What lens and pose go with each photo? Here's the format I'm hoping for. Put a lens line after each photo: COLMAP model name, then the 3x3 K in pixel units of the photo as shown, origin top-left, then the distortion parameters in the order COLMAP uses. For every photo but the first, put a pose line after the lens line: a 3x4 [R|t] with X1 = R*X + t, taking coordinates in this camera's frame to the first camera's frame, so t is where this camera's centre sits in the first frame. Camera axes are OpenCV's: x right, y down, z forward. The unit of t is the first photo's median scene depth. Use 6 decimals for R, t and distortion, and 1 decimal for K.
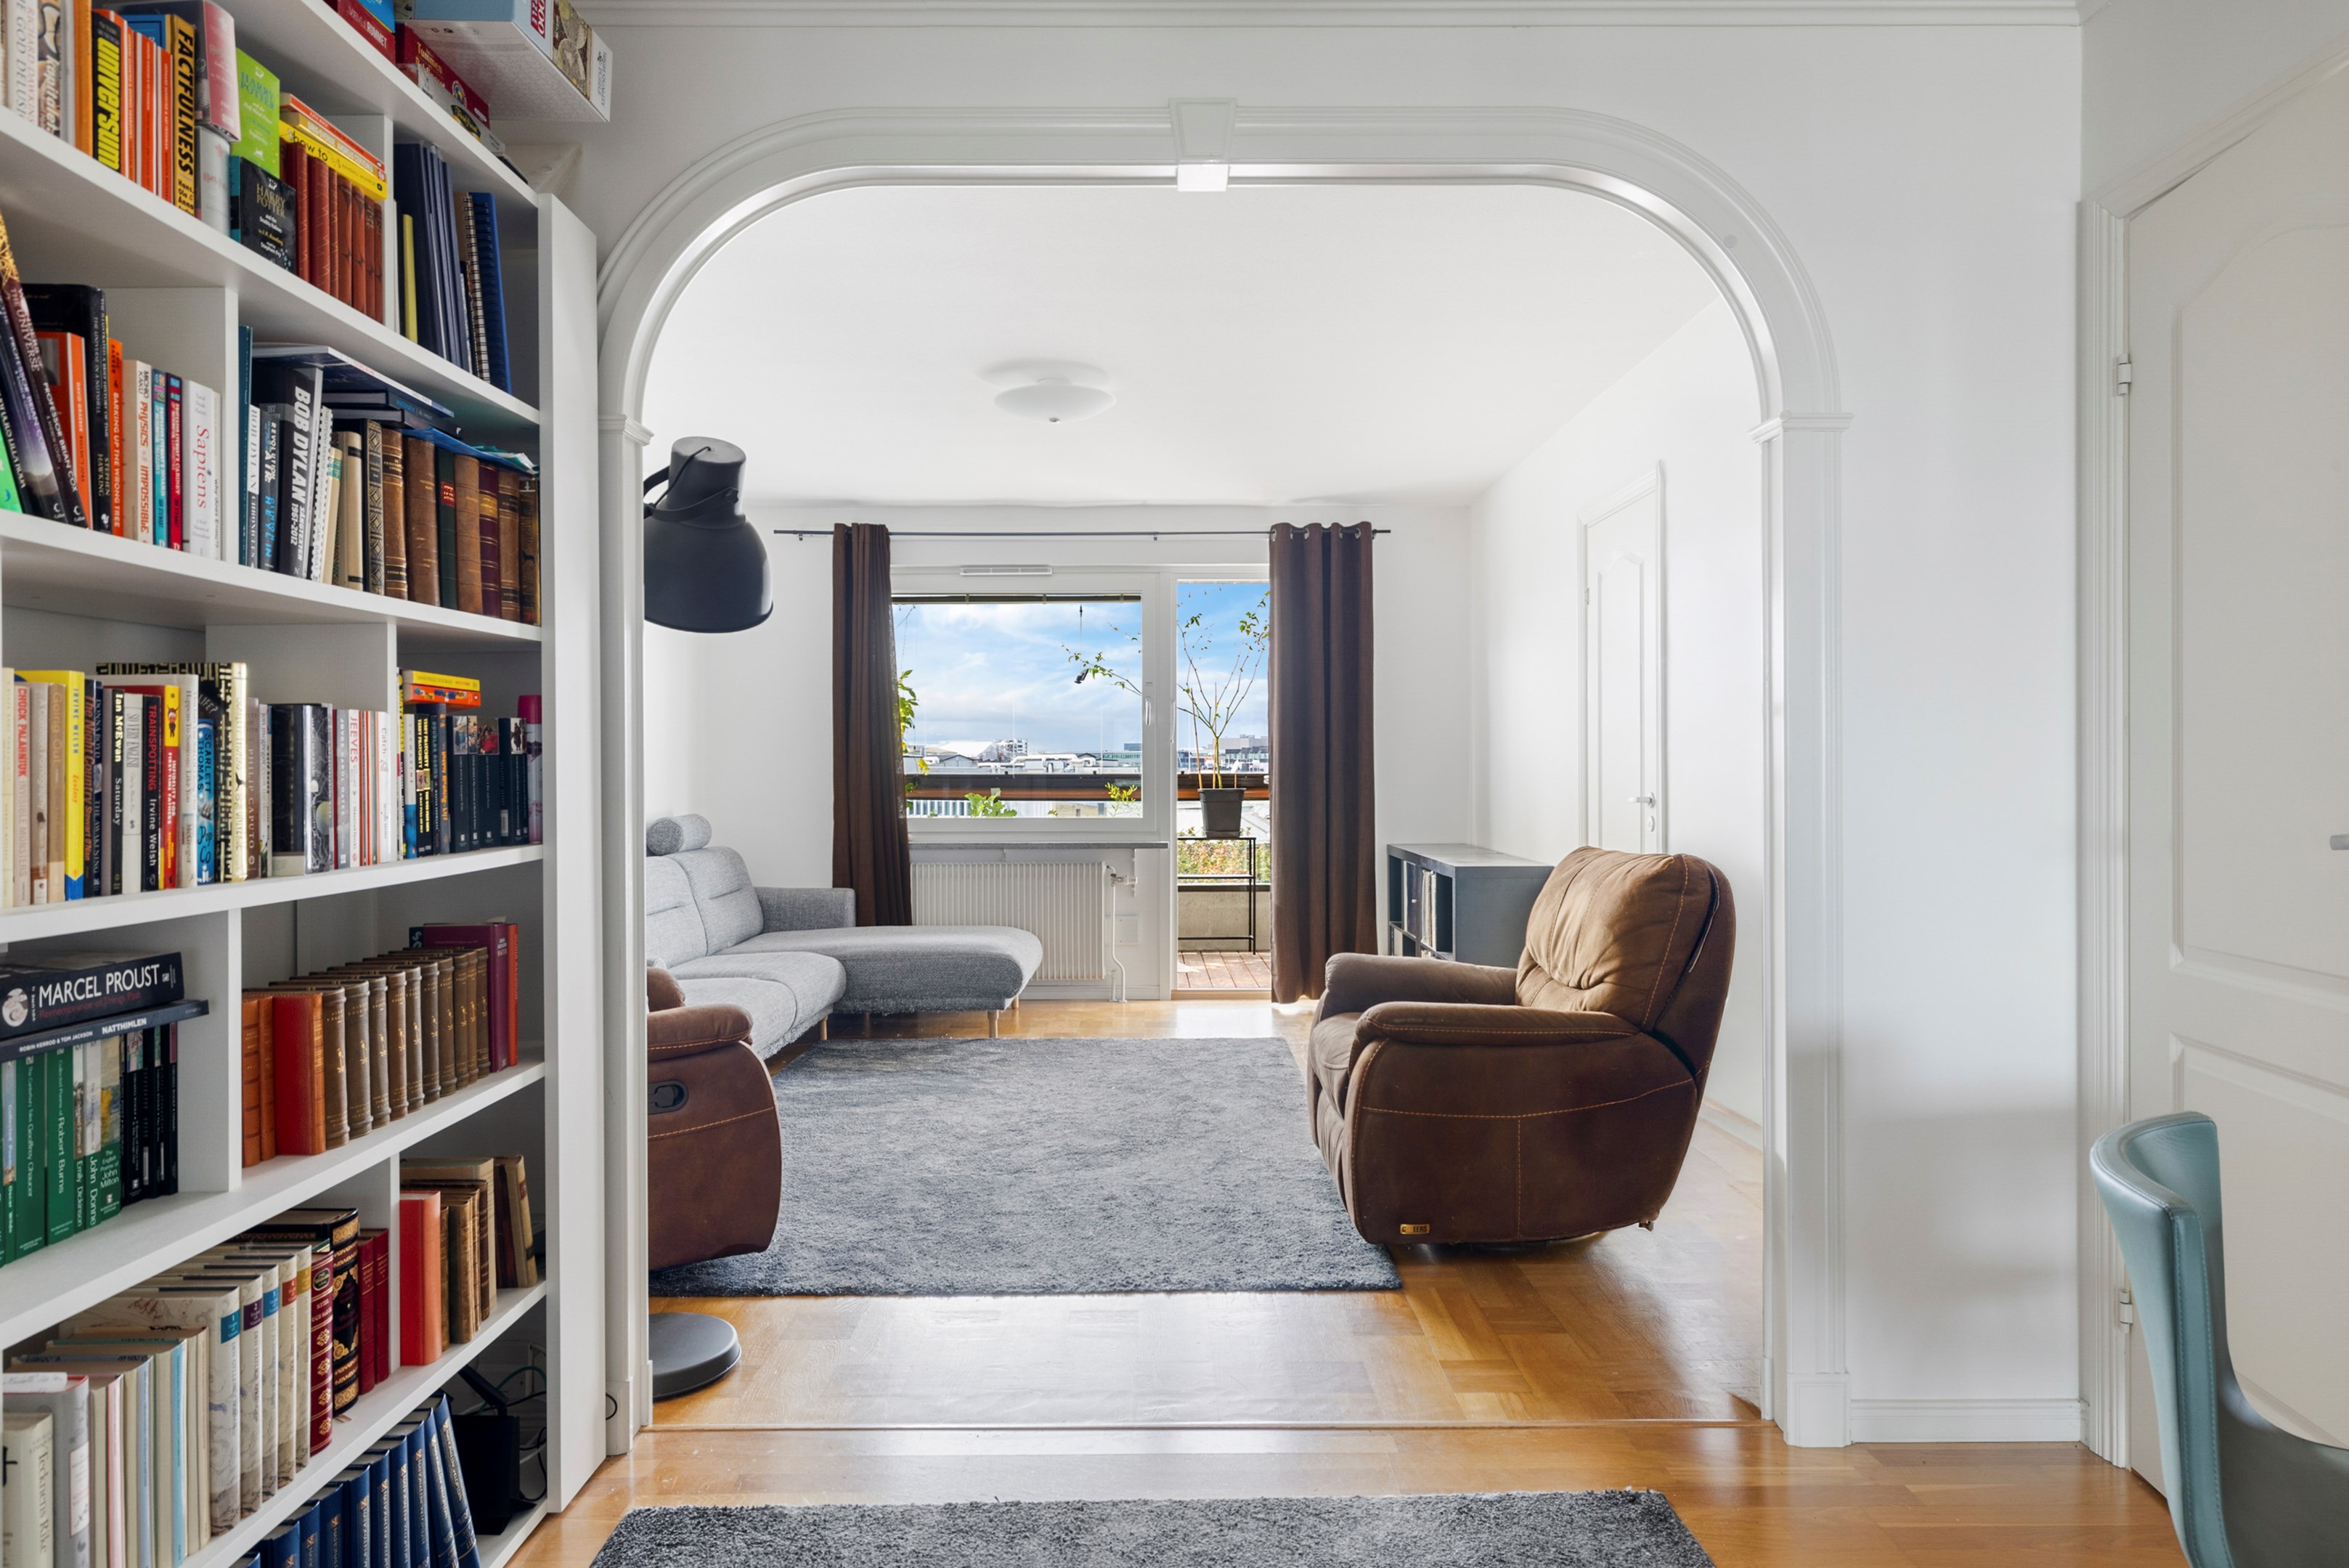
lens RADIAL K [[1434.0, 0, 1178.9], [0, 1434.0, 765.2], [0, 0, 1]] dist [0.001075, -0.002179]
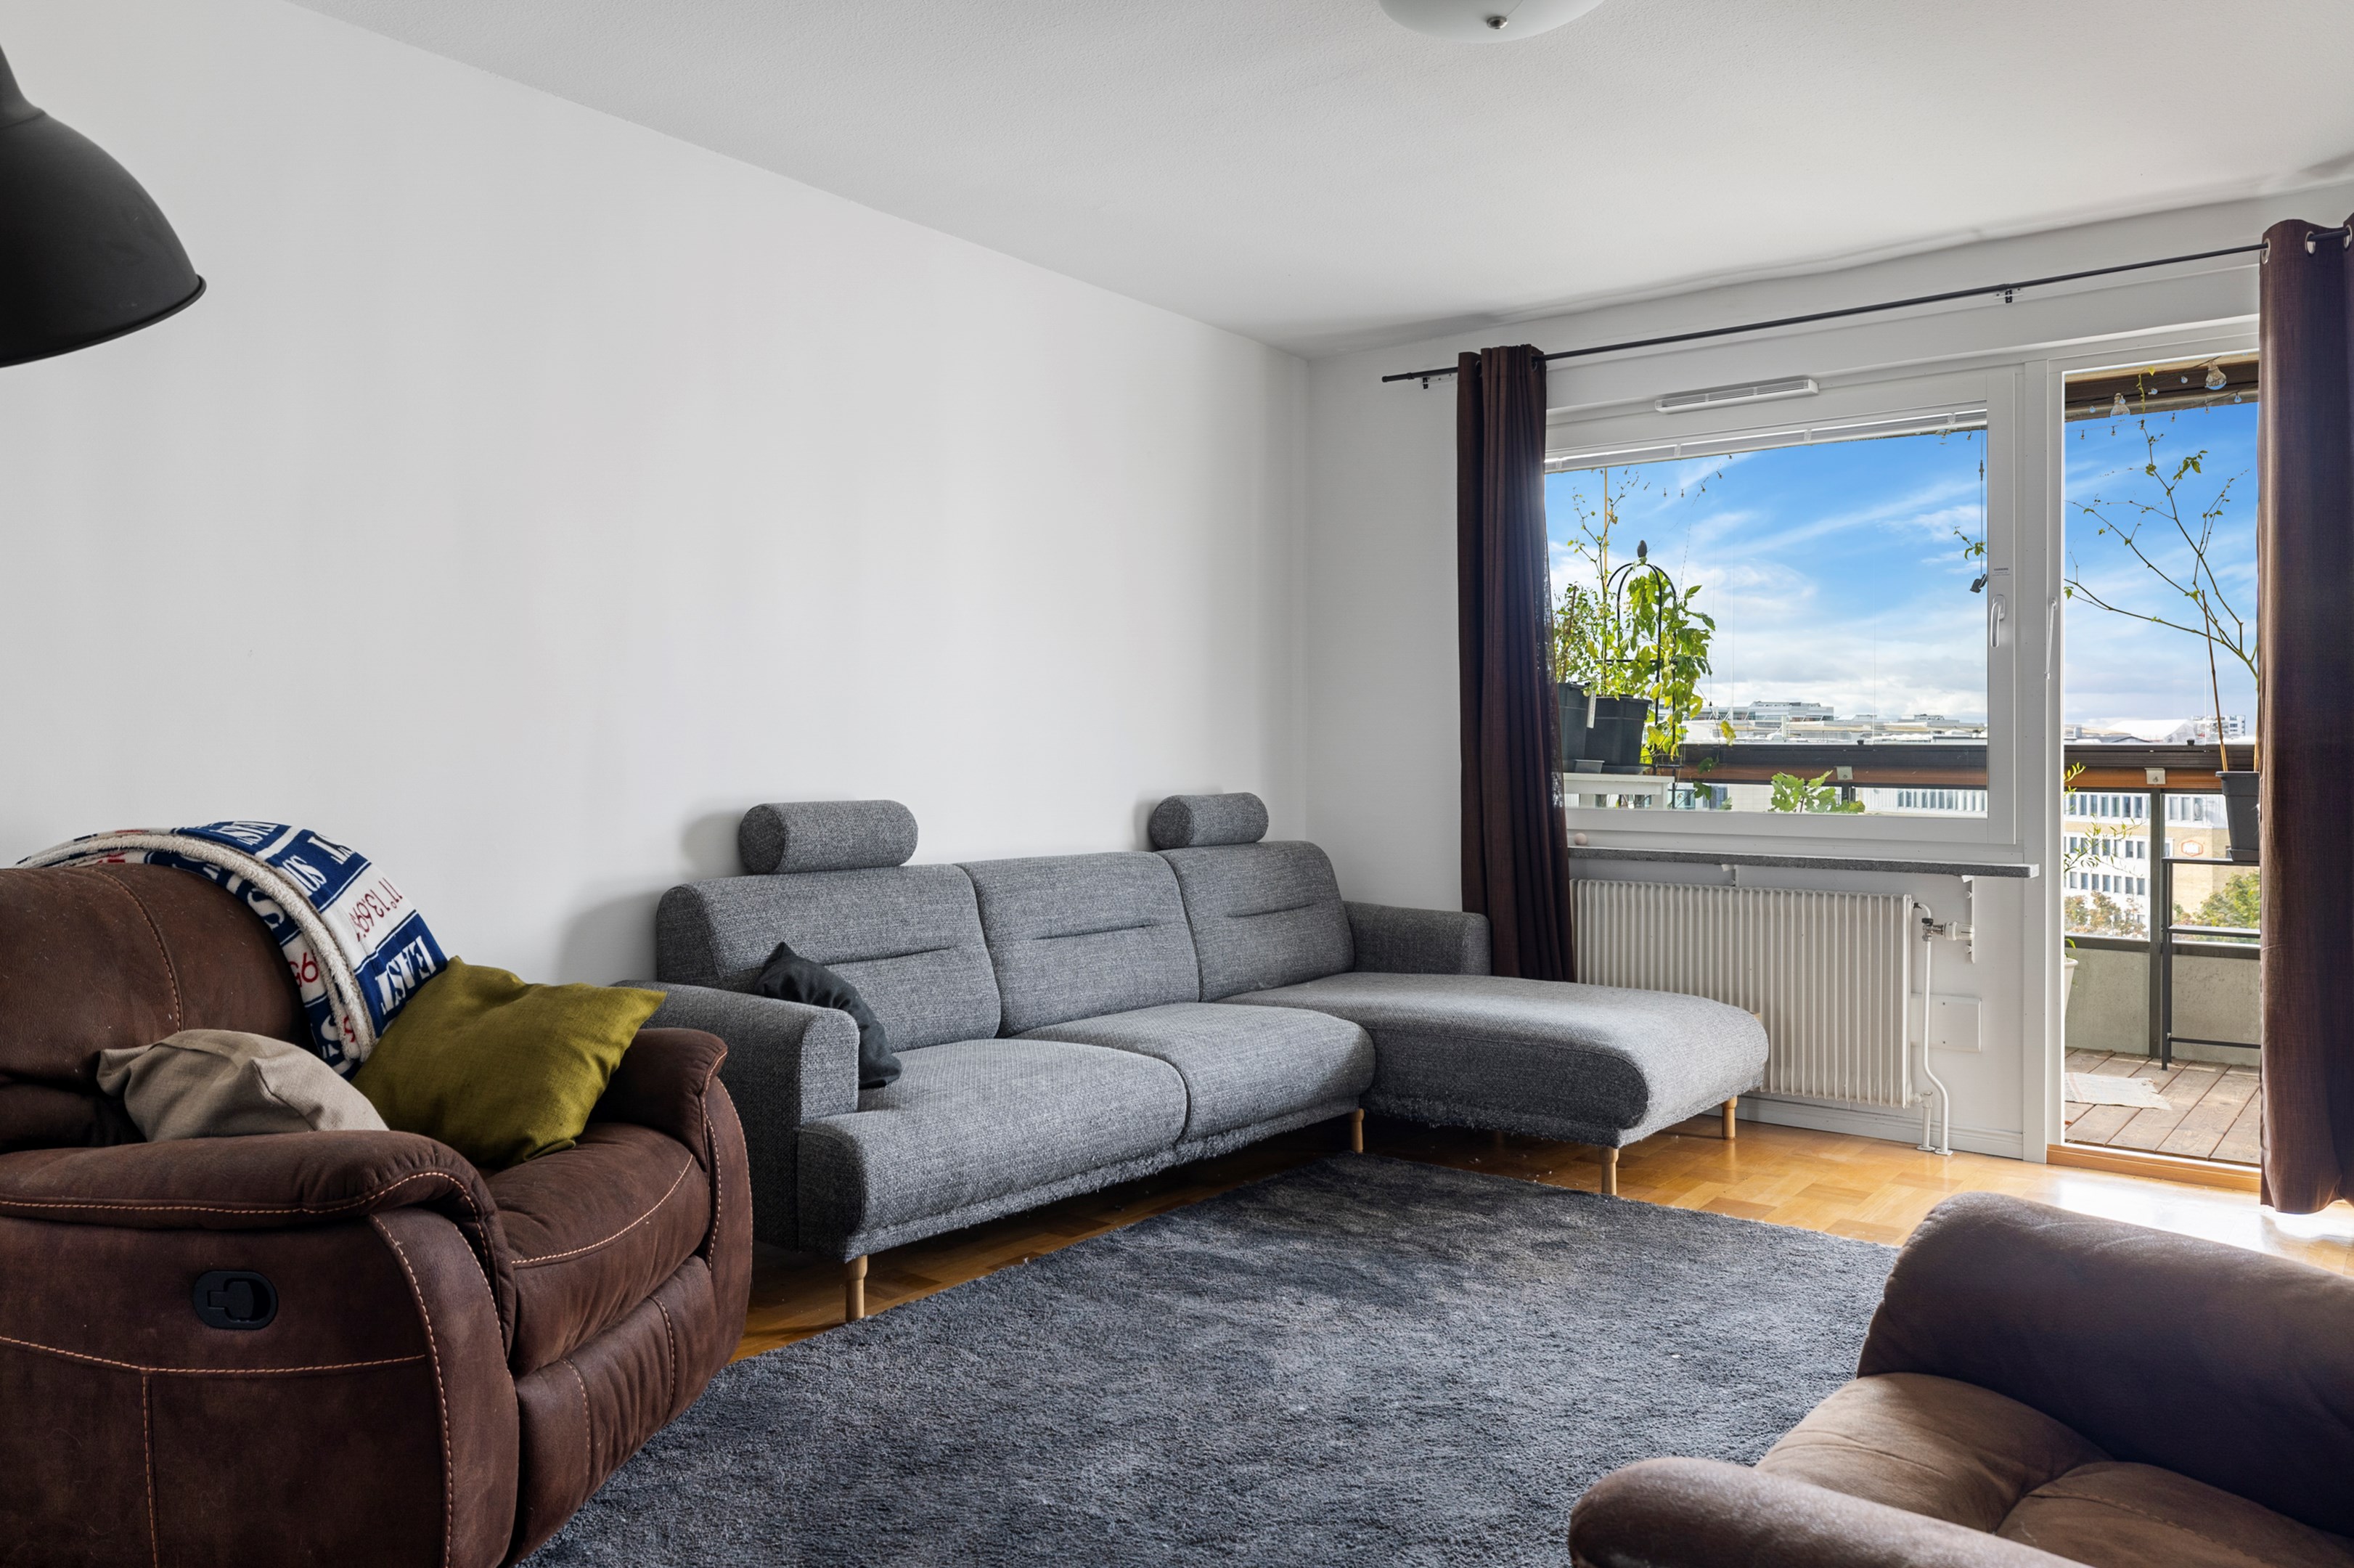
lens RADIAL K [[1664.1, 0, 1161.7], [0, 1664.1, 735.4], [0, 0, 1]] dist [0.000040, -0.006842]
pose [[0.777535, -0.000440, -0.628840, 0.203927], [-0.004361, 0.999972, -0.006092, 0.016522], [0.628825, 0.007479, 0.777511, 0.504241]]
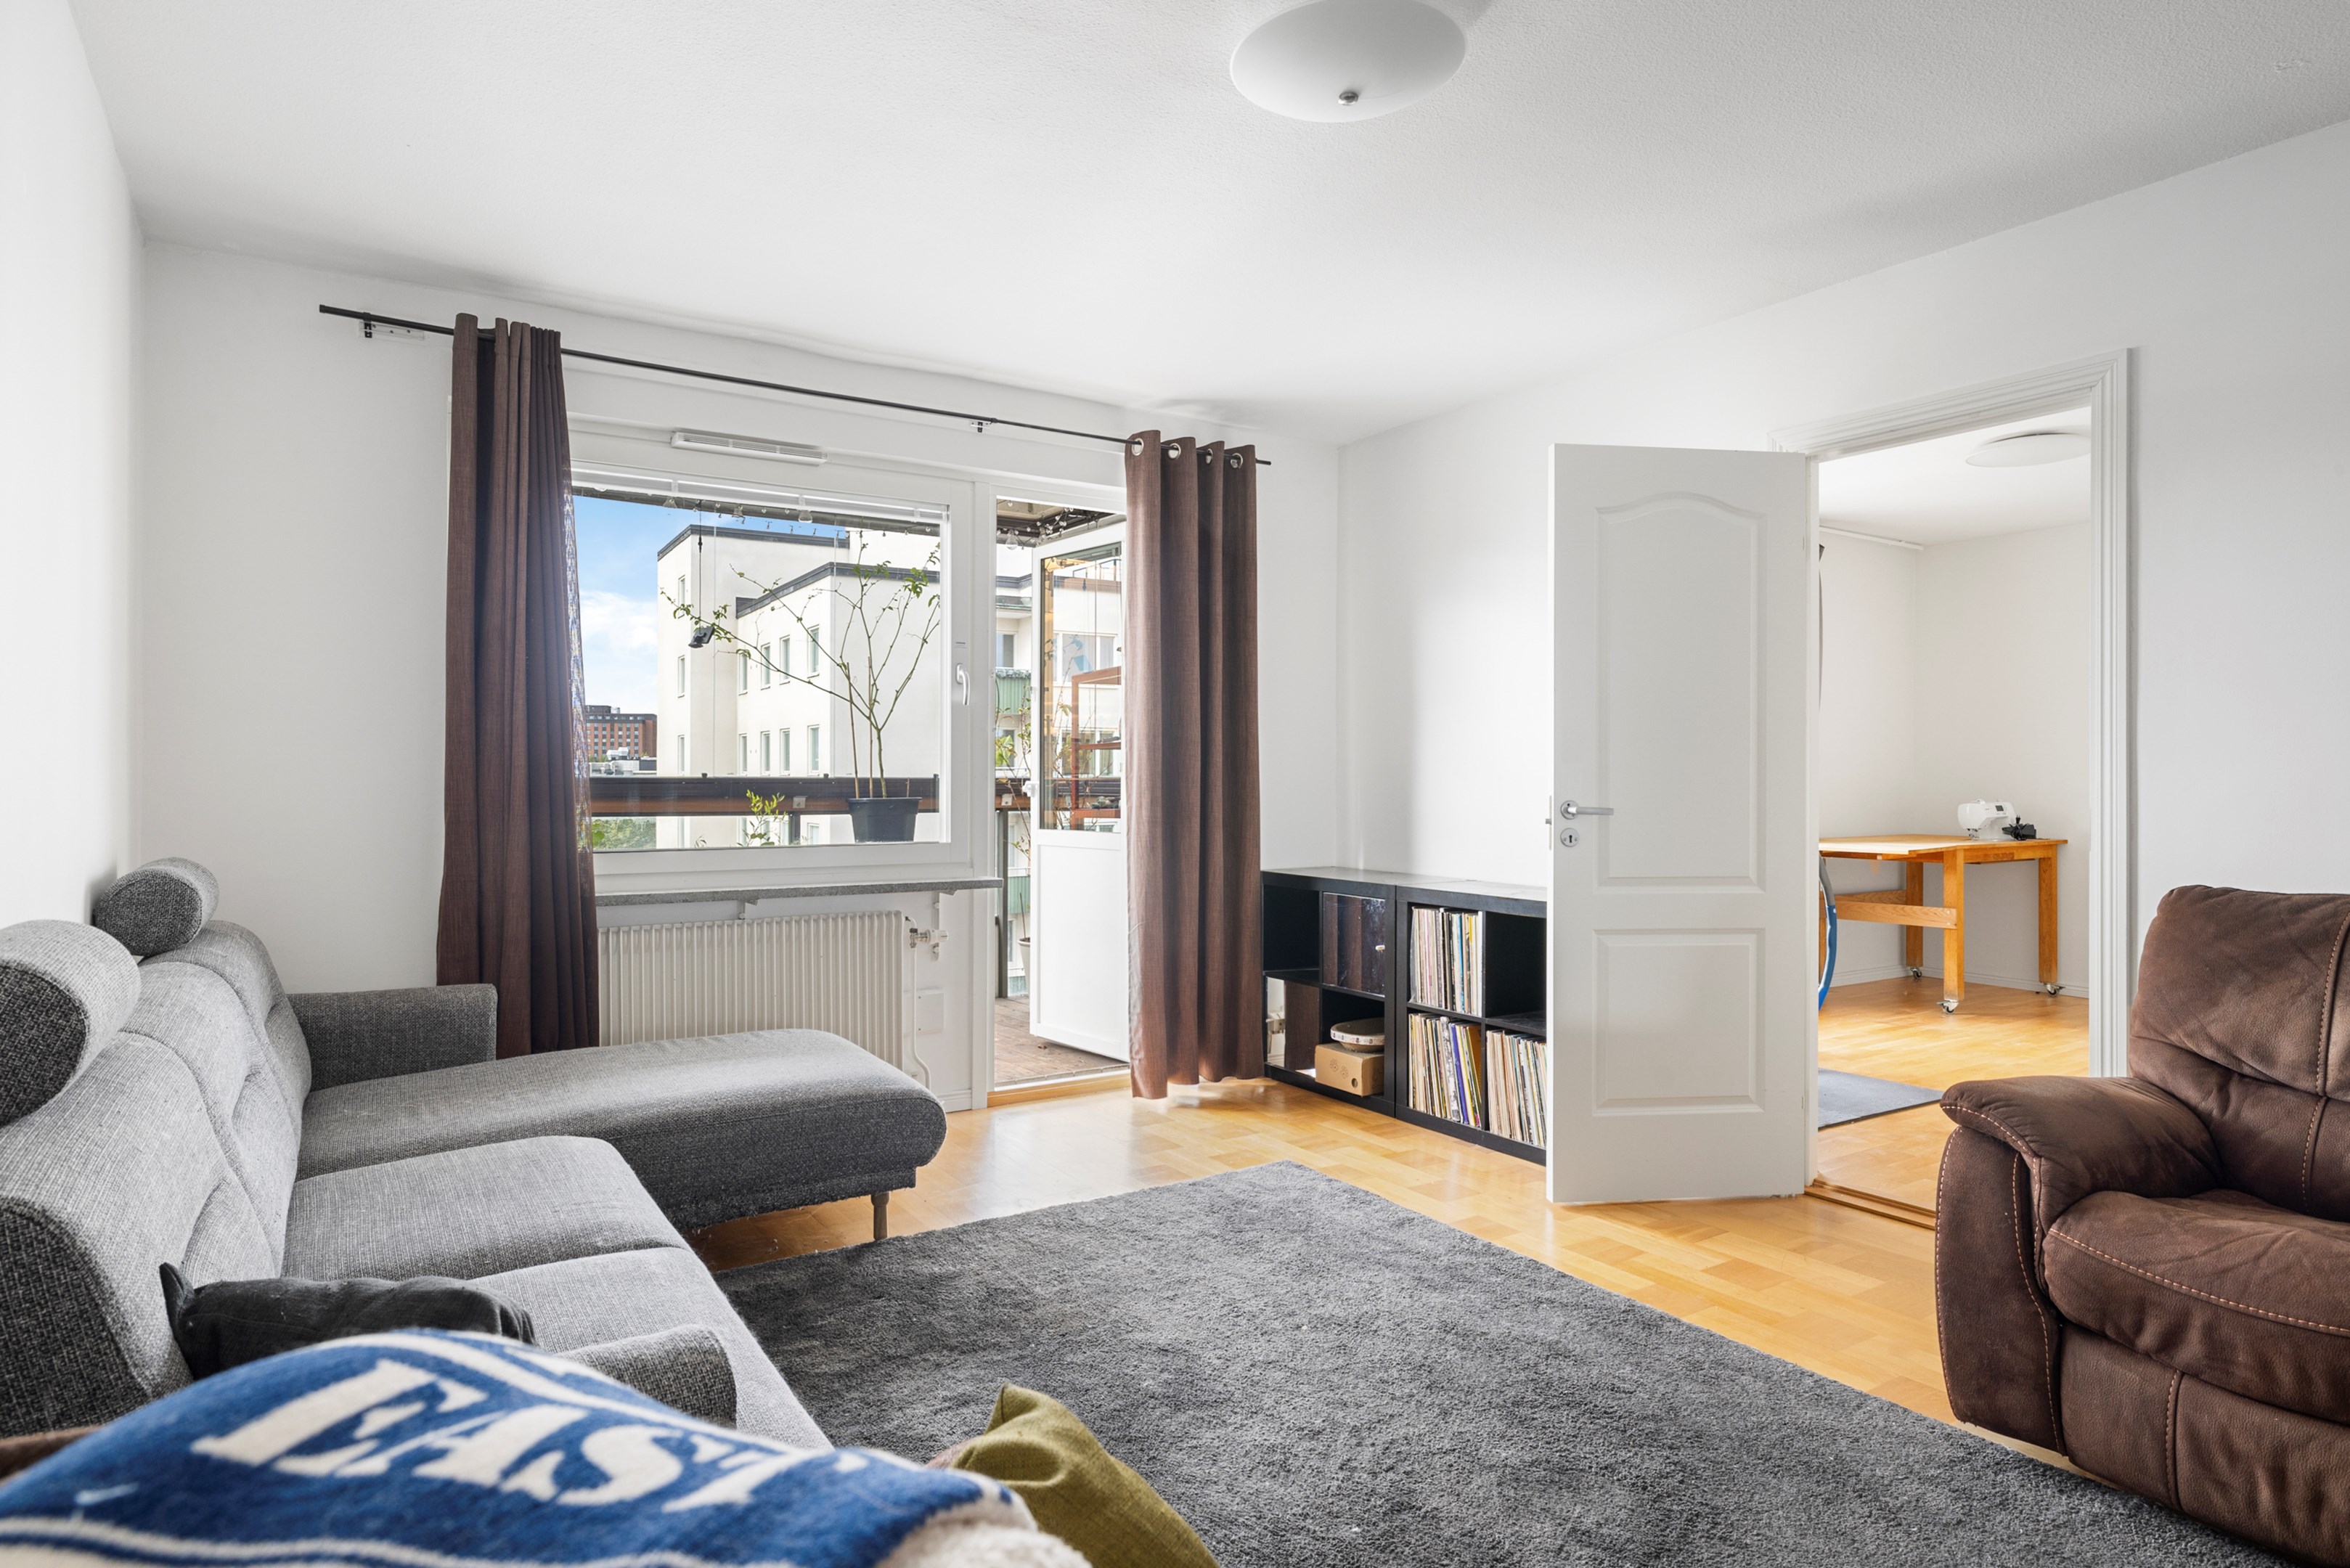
lens RADIAL K [[1327.0, 0, 1175.0], [0, 1327.0, 774.8], [0, 0, 1]] dist [-0.000835, 0.000808]
pose [[0.851096, 0.004479, 0.524991, -0.420836], [-0.005467, 0.999985, 0.000331, 0.006599], [-0.524982, -0.003151, 0.851108, 0.665656]]
